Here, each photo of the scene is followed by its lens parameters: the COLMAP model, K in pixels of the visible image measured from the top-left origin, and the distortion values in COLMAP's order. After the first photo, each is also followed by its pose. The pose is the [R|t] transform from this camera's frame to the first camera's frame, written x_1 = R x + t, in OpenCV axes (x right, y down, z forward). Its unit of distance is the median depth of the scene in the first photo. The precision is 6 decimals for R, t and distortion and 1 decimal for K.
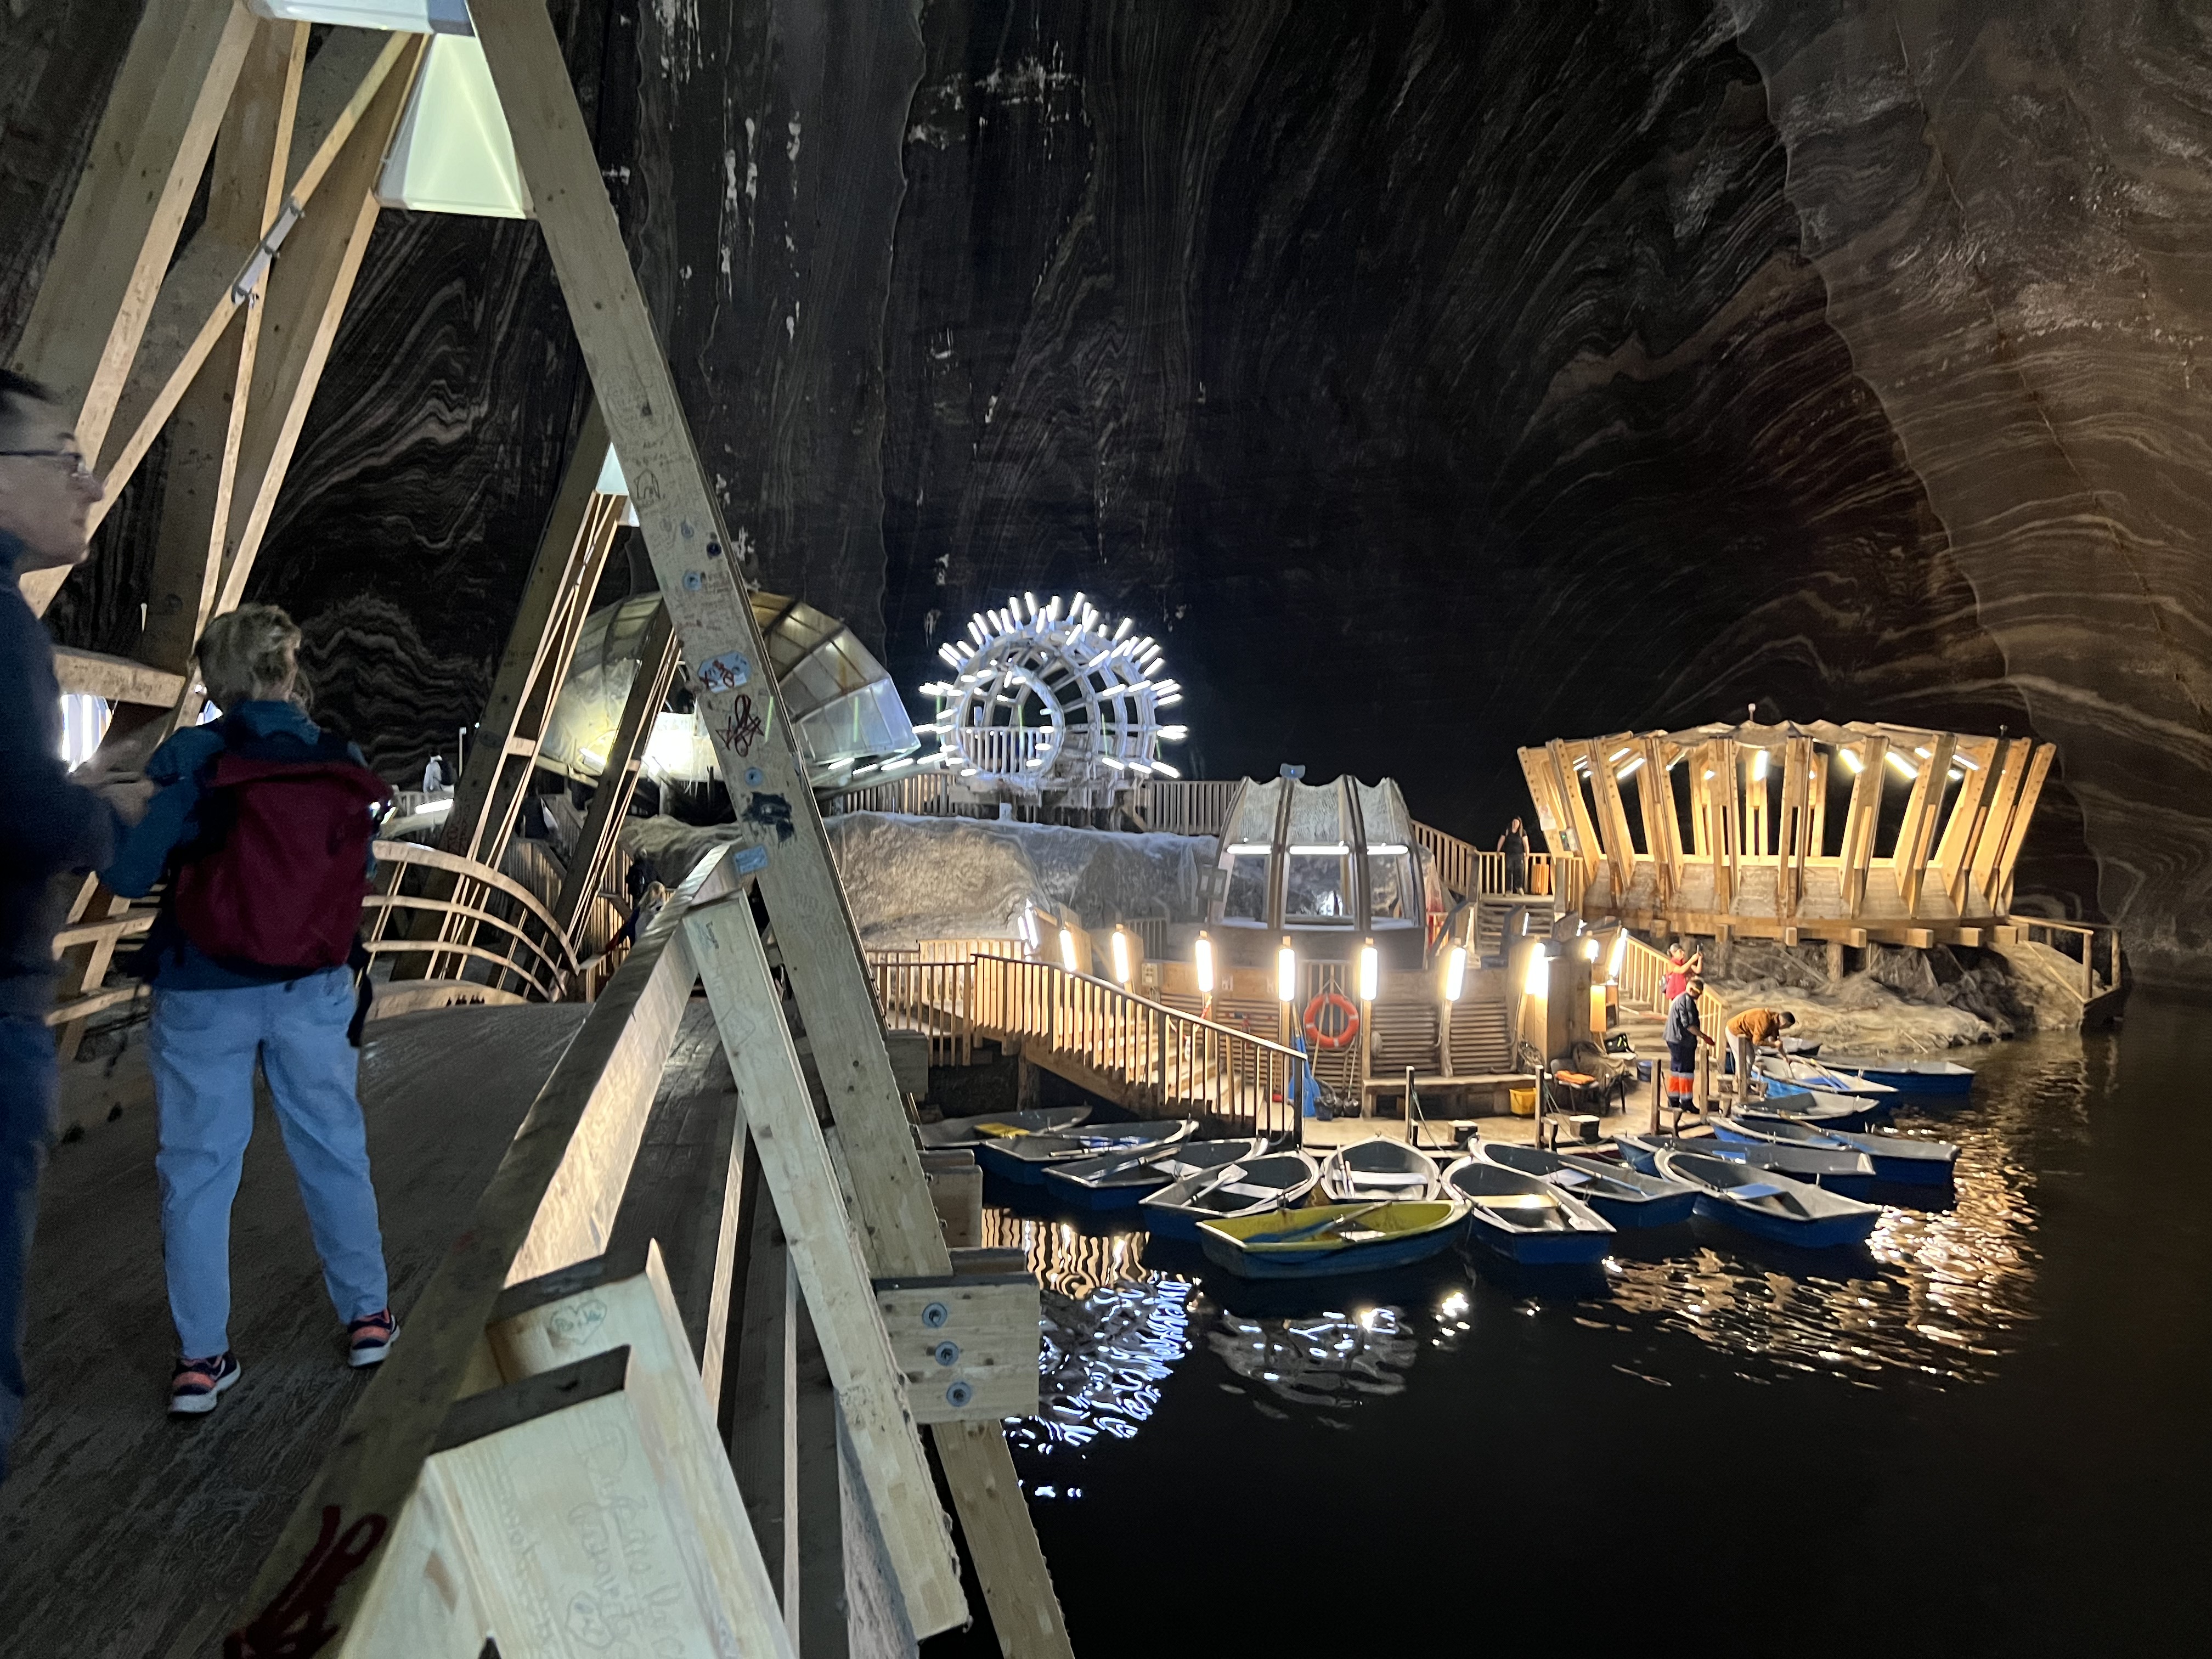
lens RADIAL K [[2008.1, 0, 1106.0], [0, 2008.1, 832.3], [0, 0, 1]] dist [0.034647, 0.000000]
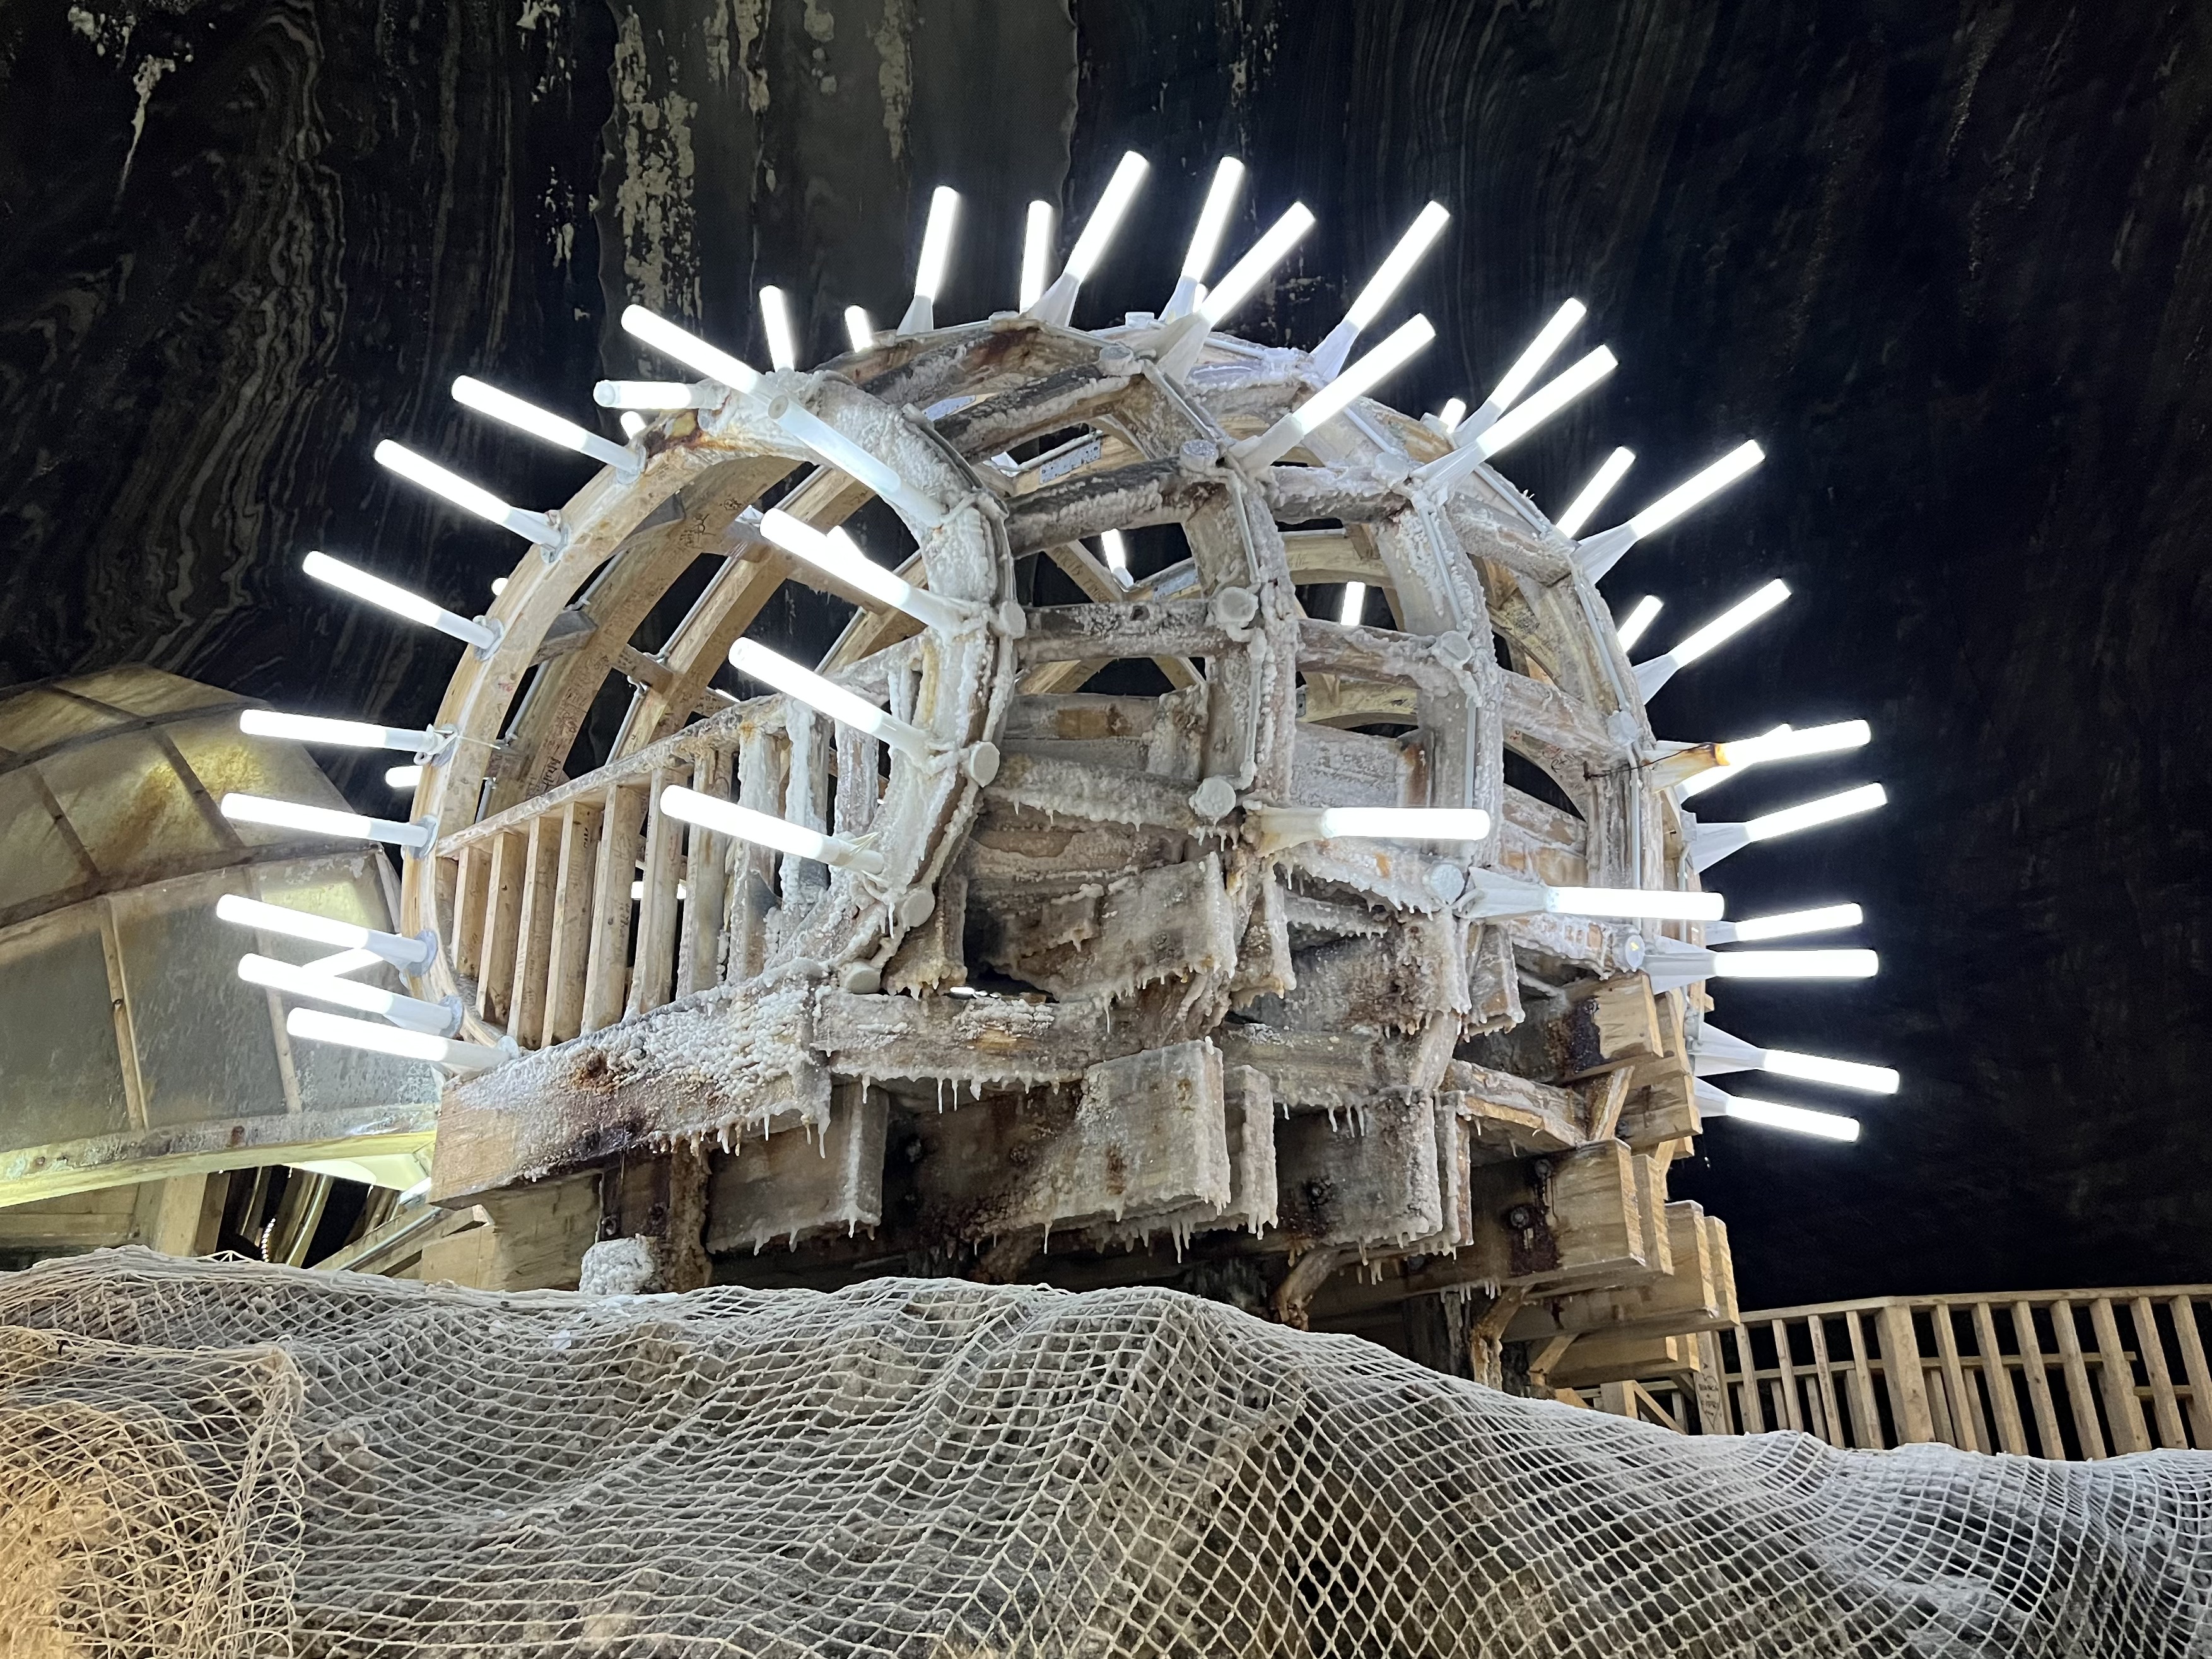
lens RADIAL K [[2008.2, 0, 1104.2], [0, 2008.2, 828.3], [0, 0, 1]] dist [0.034647, 0.000000]
pose [[0.974251, -0.134010, -0.181318, 0.005218], [0.040128, 0.894415, -0.445435, 0.014344], [0.221866, 0.426690, 0.876762, 0.581560]]
